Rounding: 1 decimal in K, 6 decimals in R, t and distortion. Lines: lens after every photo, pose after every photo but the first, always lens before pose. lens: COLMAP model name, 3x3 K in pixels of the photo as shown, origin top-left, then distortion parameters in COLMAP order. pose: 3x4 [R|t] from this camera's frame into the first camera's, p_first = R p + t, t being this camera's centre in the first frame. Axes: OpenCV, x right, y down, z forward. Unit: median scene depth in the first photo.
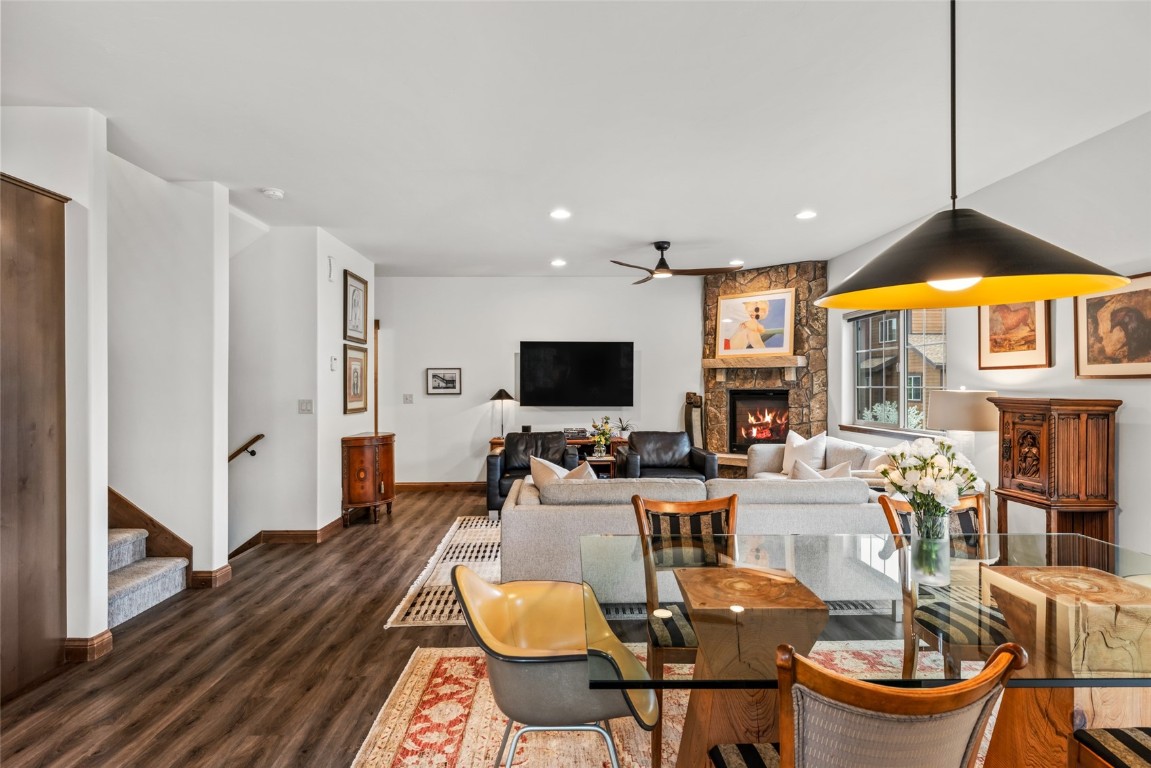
lens RADIAL K [[640.7, 0, 570.6], [0, 640.7, 382.4], [0, 0, 1]] dist [0.002818, 0.000782]
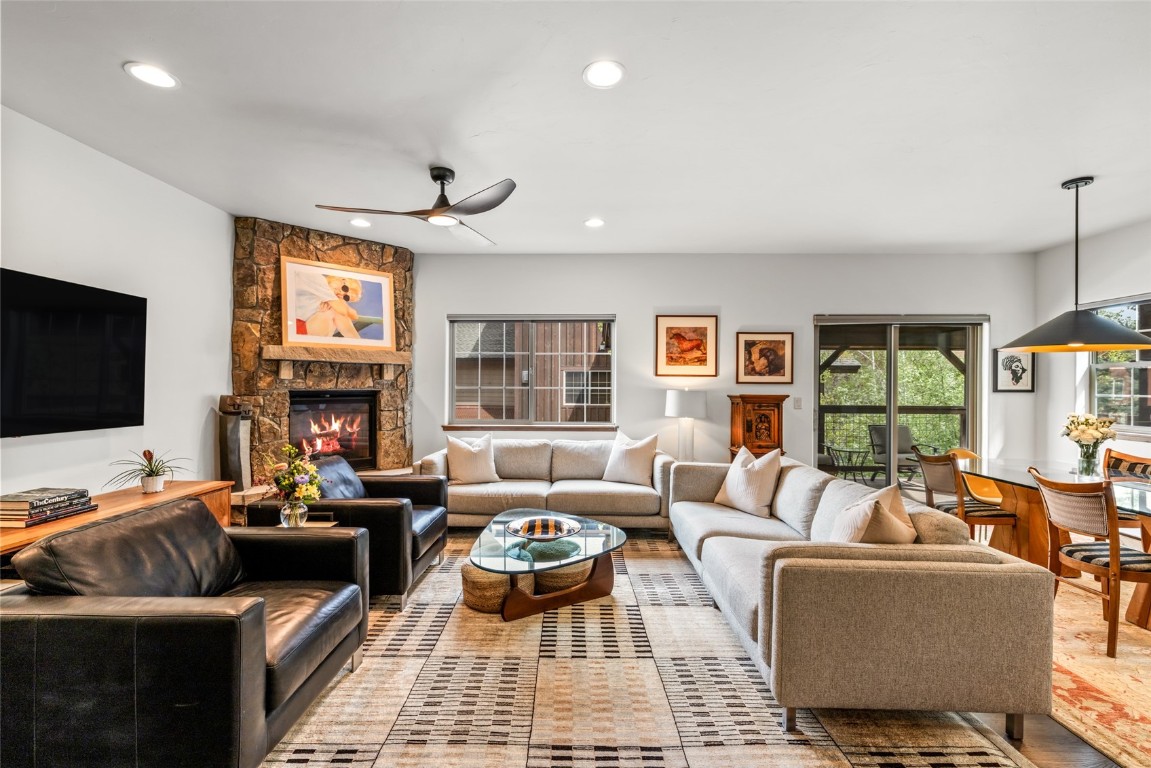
lens RADIAL K [[499.7, 0, 572.5], [0, 499.7, 386.3], [0, 0, 1]] dist [-0.000854, 0.000034]
pose [[0.036425, -0.000378, 0.999336, -0.529954], [-0.010878, 0.999941, 0.000774, 0.005027], [-0.999277, -0.010899, 0.036419, 1.189035]]
